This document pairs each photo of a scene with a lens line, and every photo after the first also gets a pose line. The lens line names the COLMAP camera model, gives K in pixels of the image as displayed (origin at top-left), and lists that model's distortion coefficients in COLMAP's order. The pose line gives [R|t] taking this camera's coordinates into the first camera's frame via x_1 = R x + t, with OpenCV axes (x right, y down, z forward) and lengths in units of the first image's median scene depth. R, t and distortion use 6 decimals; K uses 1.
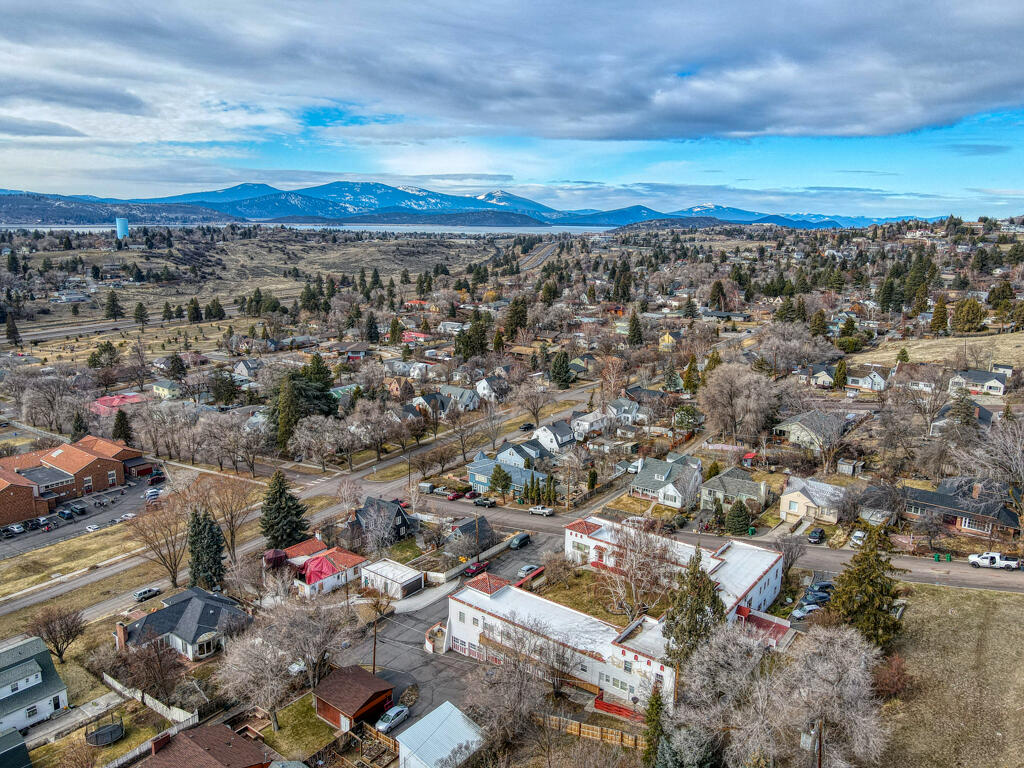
lens RADIAL K [[741.2, 0, 515.1], [0, 741.2, 370.5], [0, 0, 1]] dist [0.003082, 0.002178]
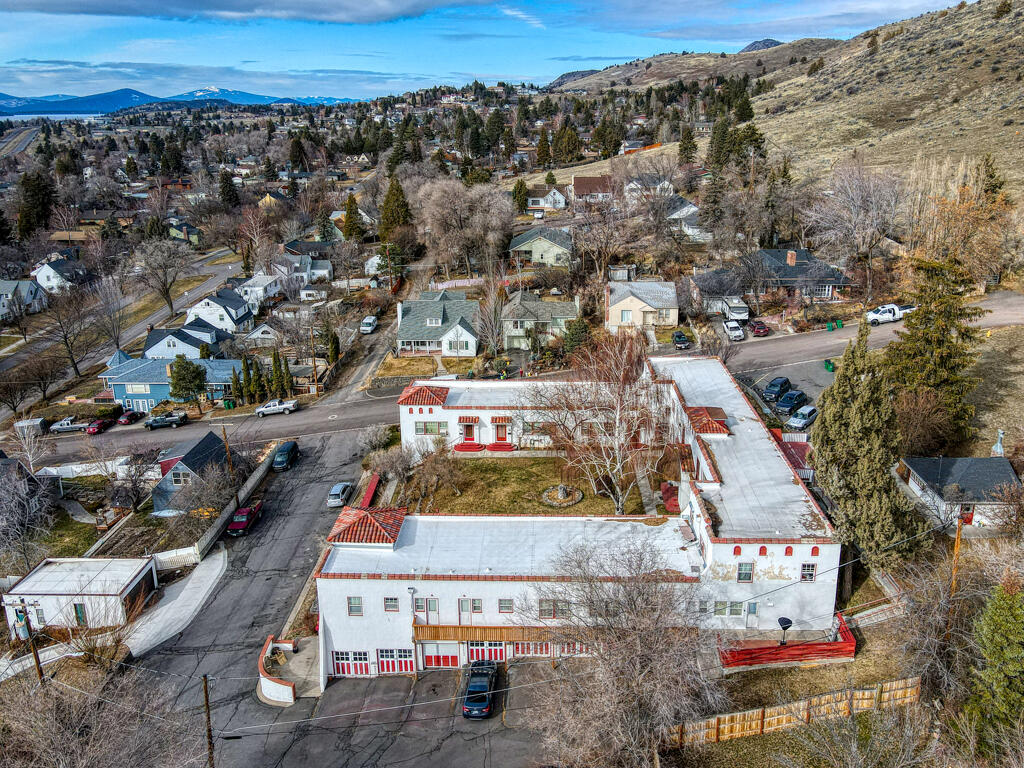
lens RADIAL K [[752.9, 0, 512.7], [0, 752.9, 332.3], [0, 0, 1]] dist [0.016433, -0.003015]
pose [[0.812659, -0.183793, 0.552996, -0.131453], [0.136098, 0.982578, 0.126564, 0.063274], [-0.566623, -0.027591, 0.823515, 0.314038]]
